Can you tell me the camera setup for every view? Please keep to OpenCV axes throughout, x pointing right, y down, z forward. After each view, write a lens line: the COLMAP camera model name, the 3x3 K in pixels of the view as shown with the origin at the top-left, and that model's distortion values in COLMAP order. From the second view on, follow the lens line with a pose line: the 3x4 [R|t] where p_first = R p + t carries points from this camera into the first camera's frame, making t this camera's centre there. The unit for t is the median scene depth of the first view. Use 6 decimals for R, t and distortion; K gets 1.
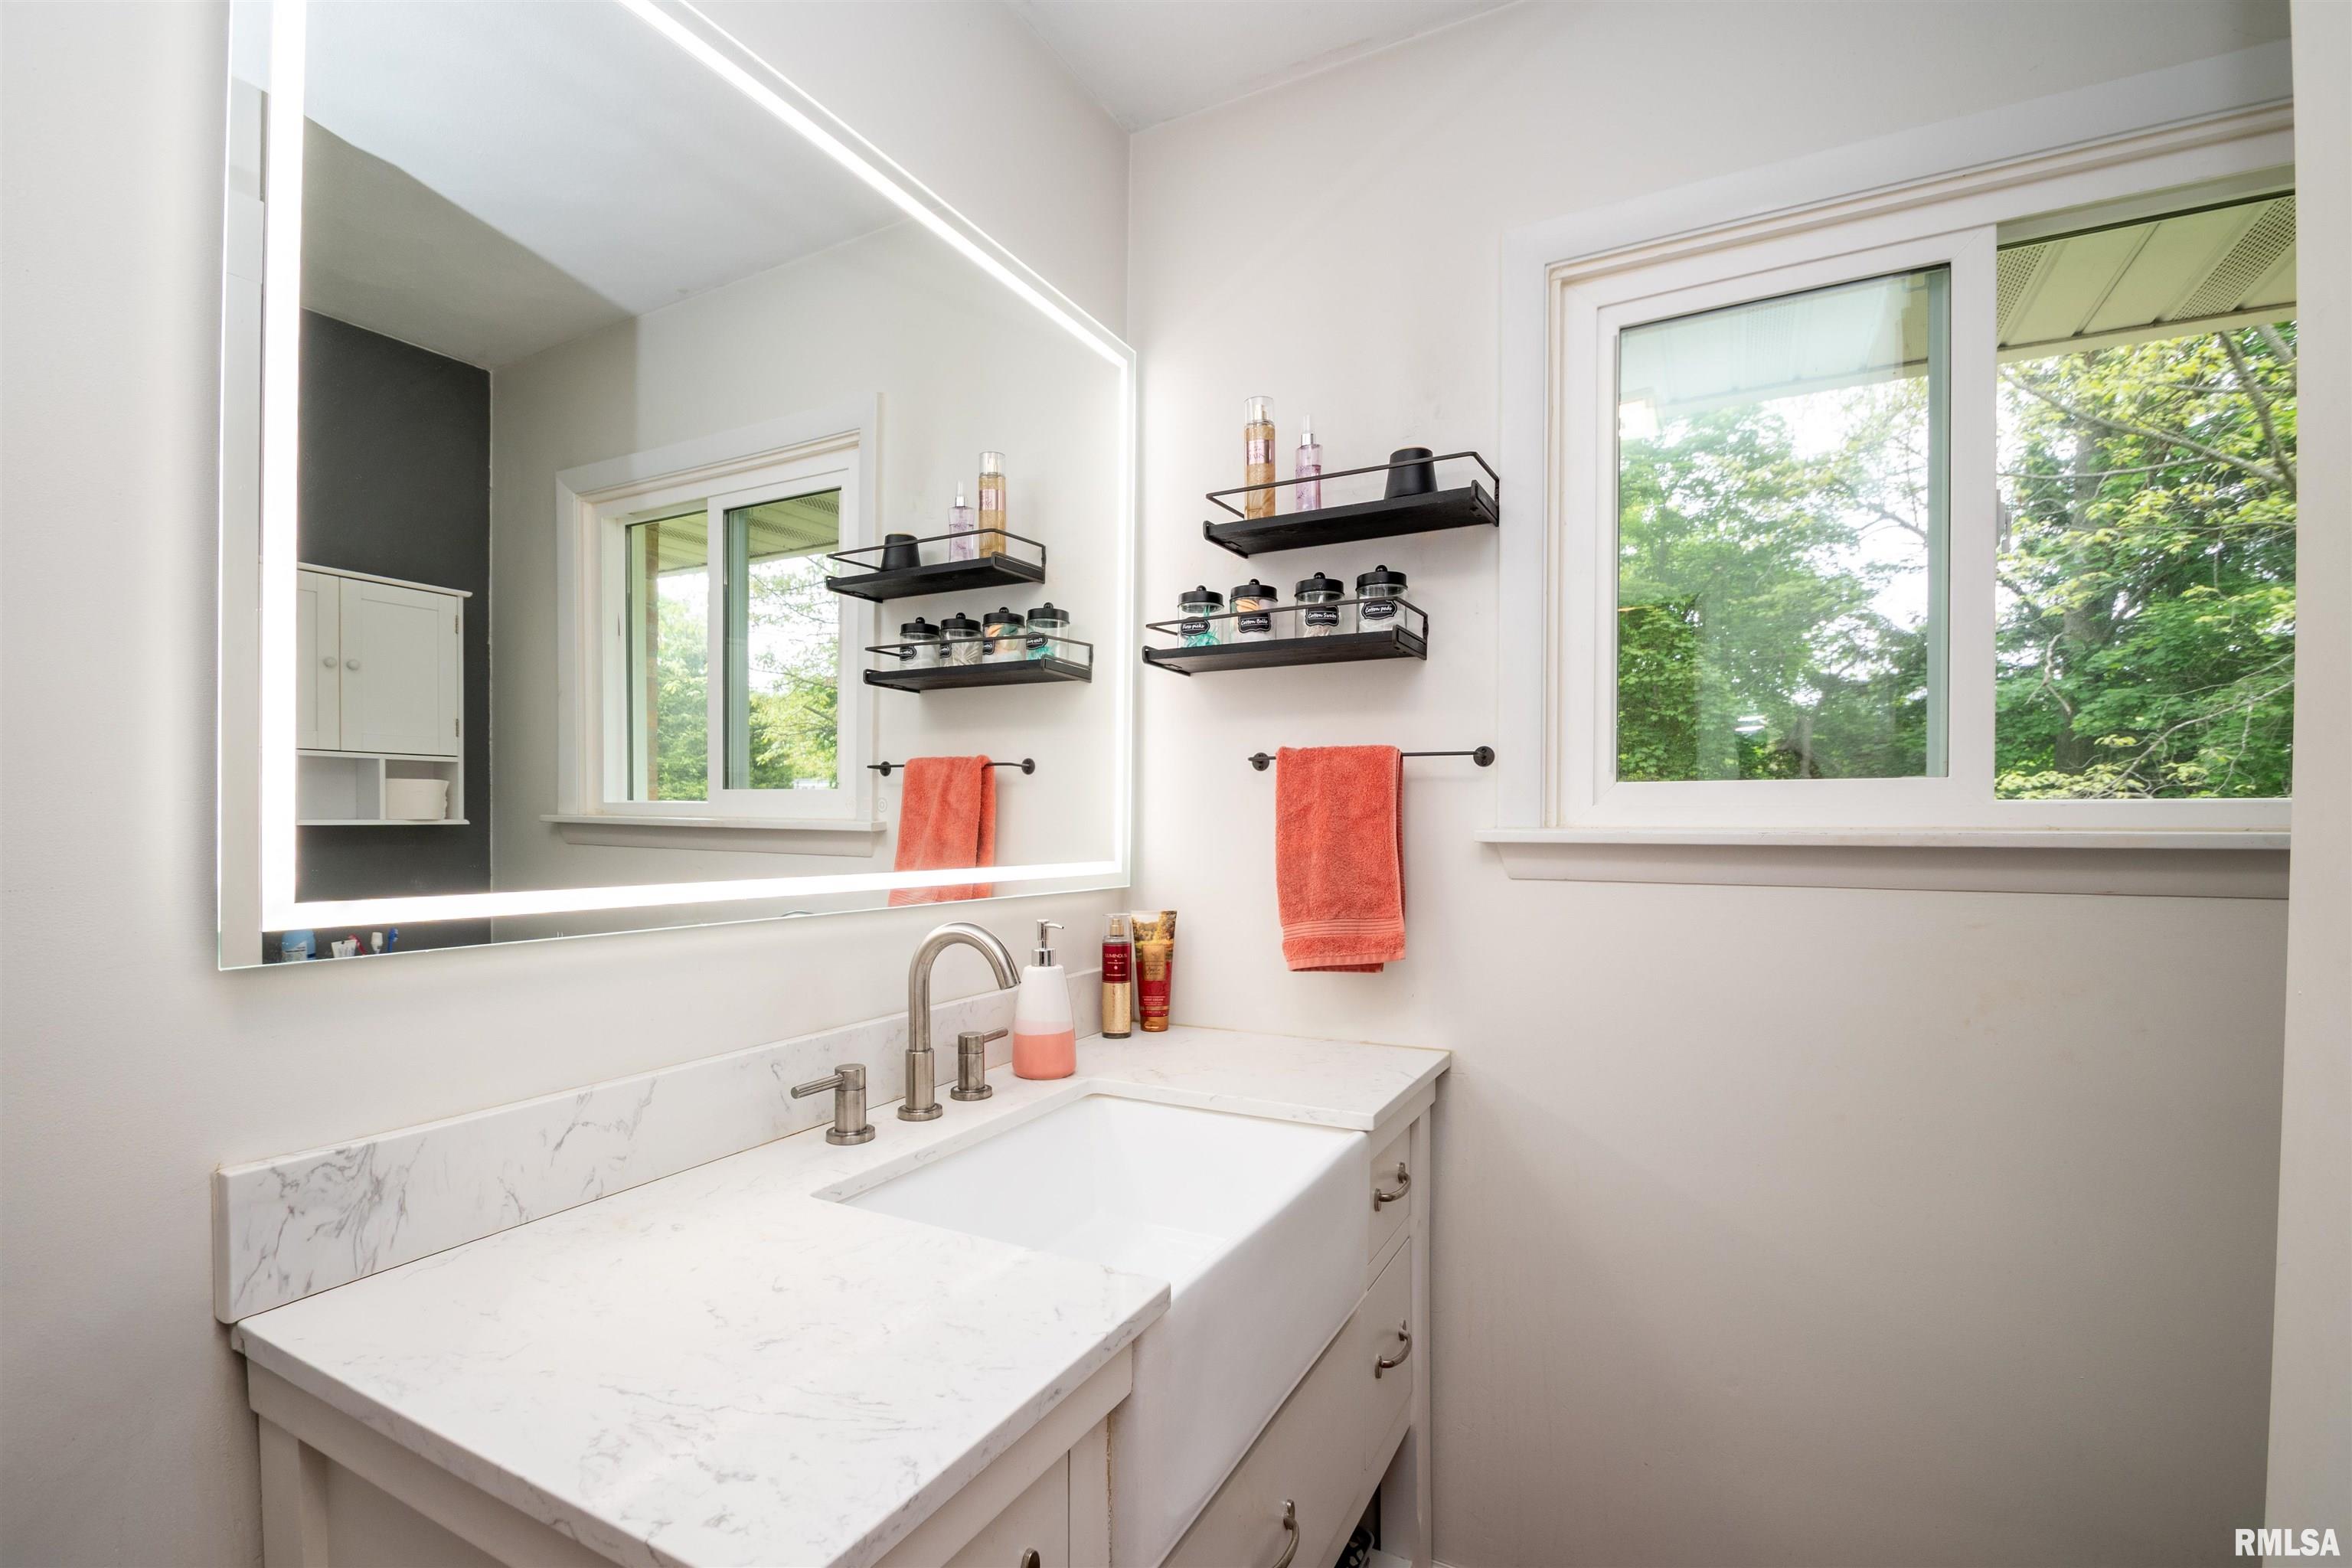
lens RADIAL K [[1043.2, 0, 1177.6], [0, 1043.2, 825.7], [0, 0, 1]] dist [-0.001903, -0.008626]
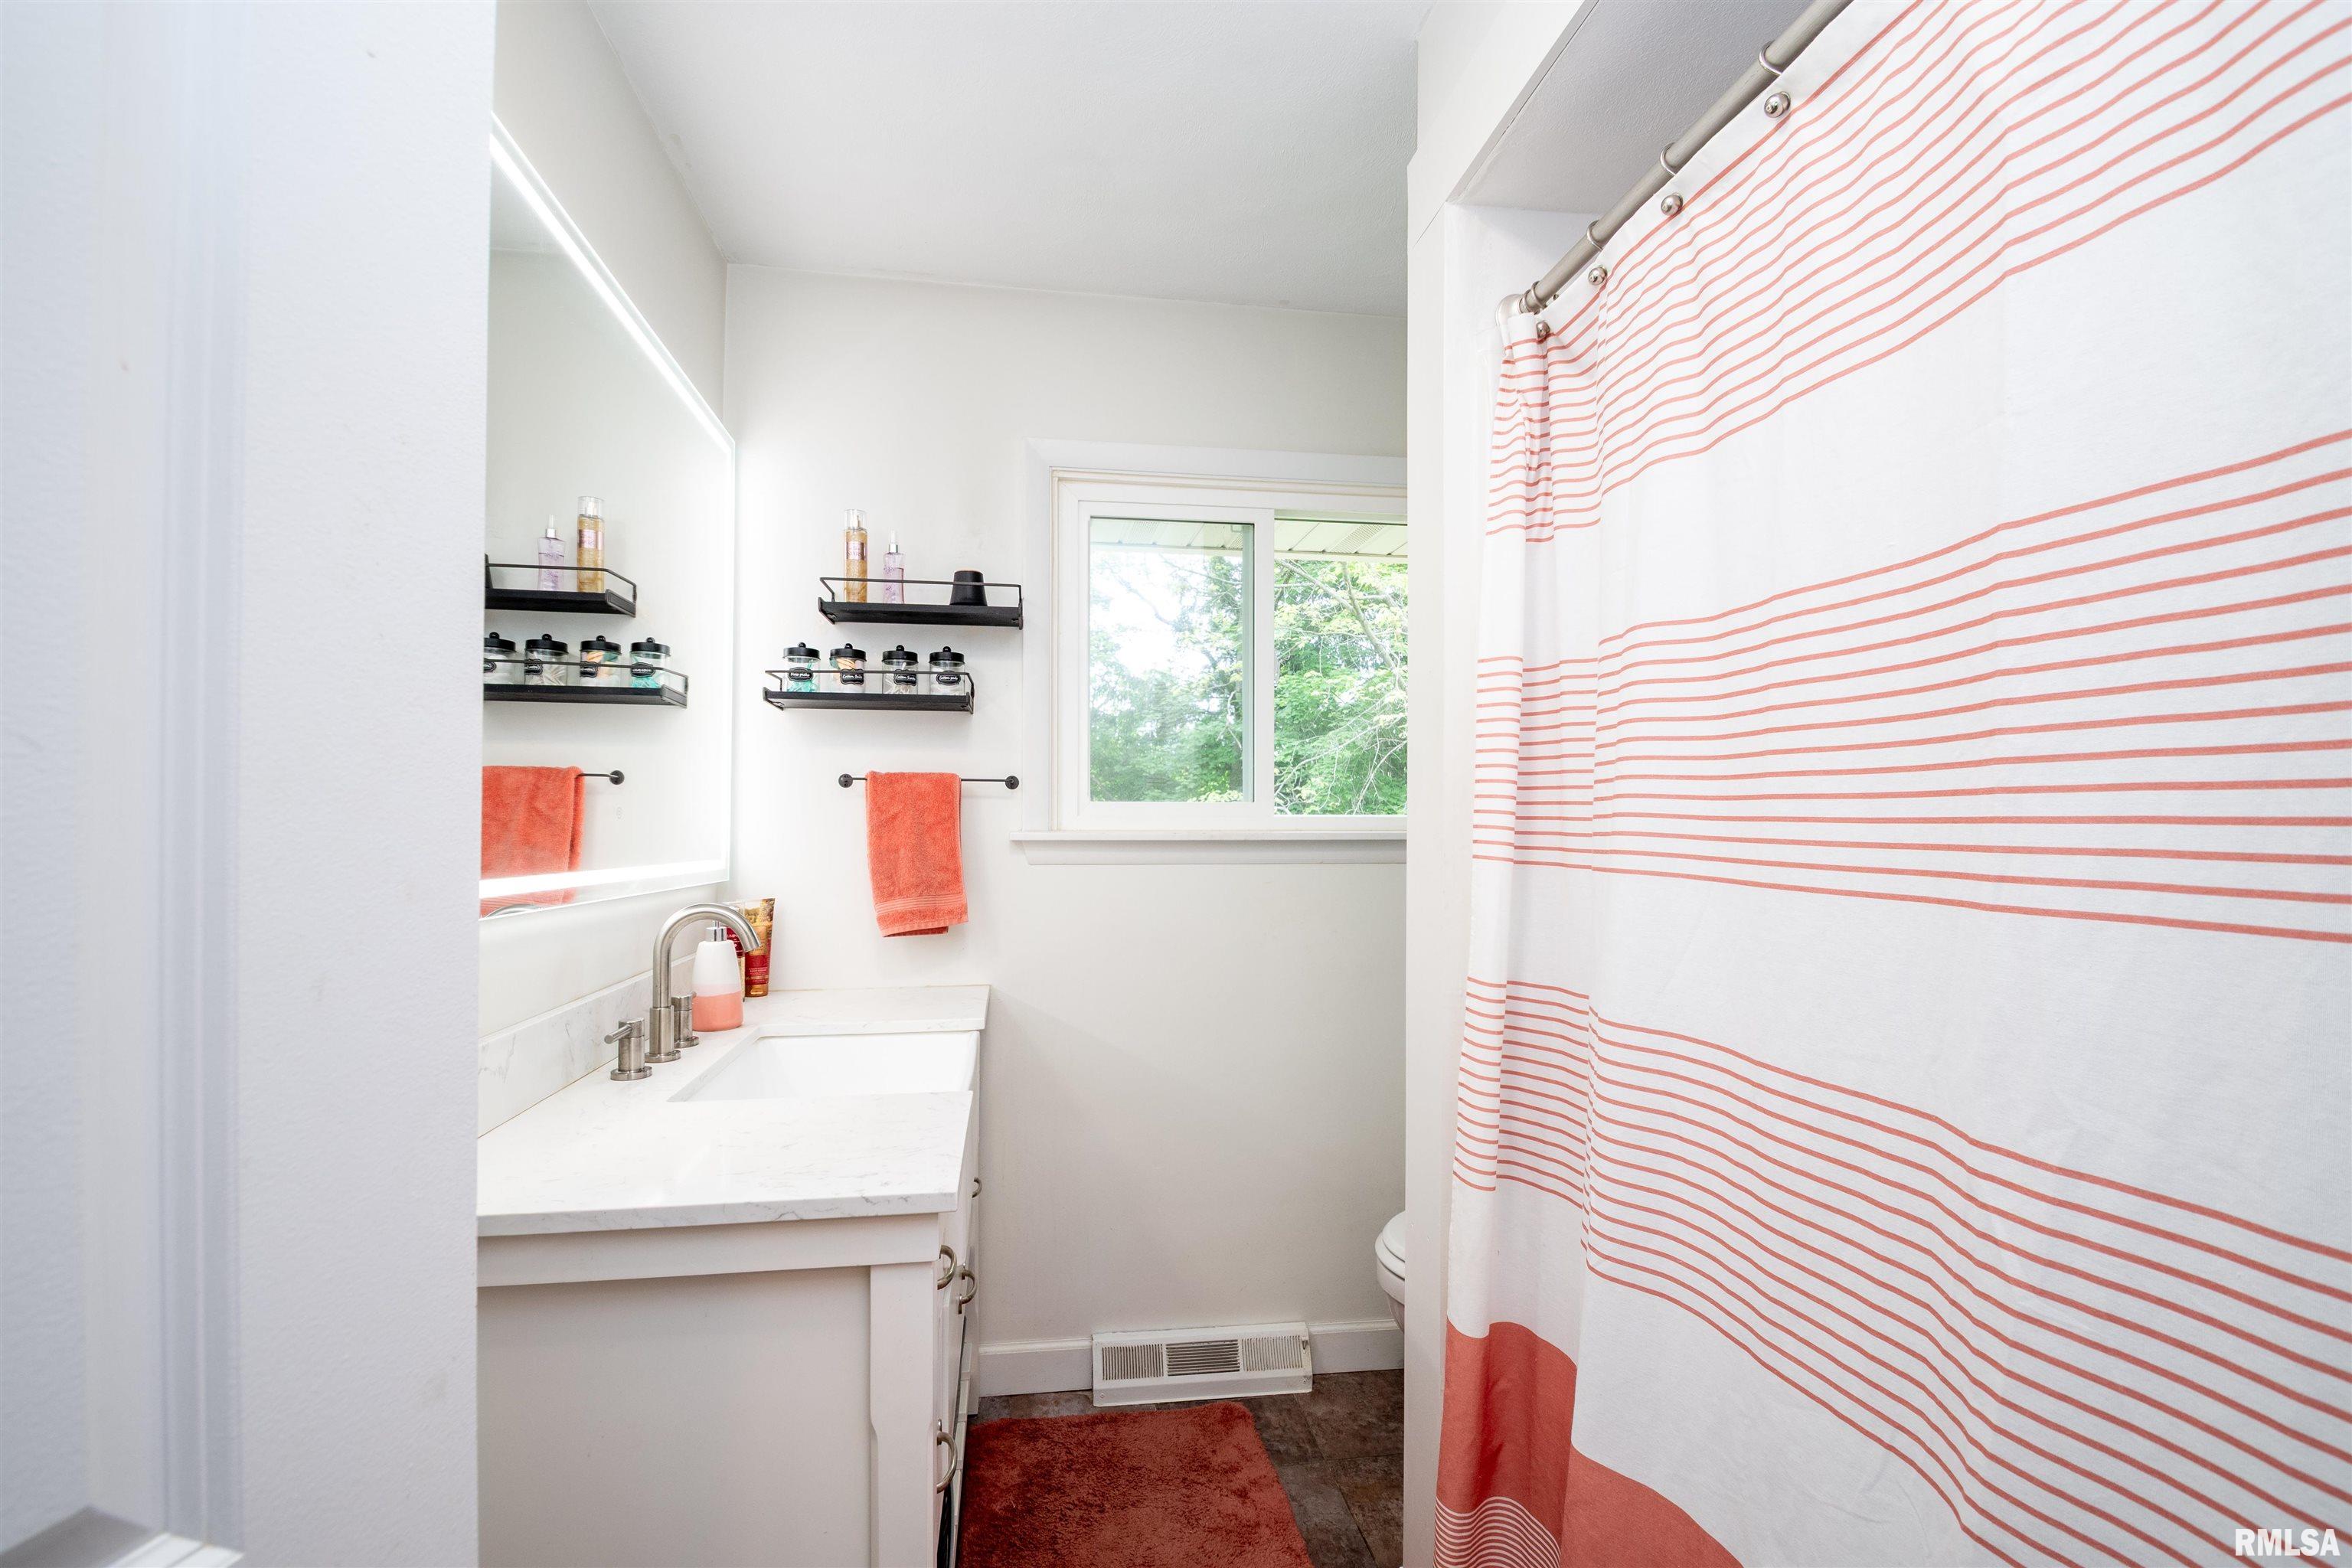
lens RADIAL K [[1031.2, 0, 1176.0], [0, 1031.2, 784.0], [0, 0, 1]] dist [0.000377, 0.000006]
pose [[0.789960, 0.024943, 0.612651, -0.399077], [0.002614, 0.999026, -0.044045, 0.000745], [-0.613153, 0.036395, 0.789125, -0.287932]]
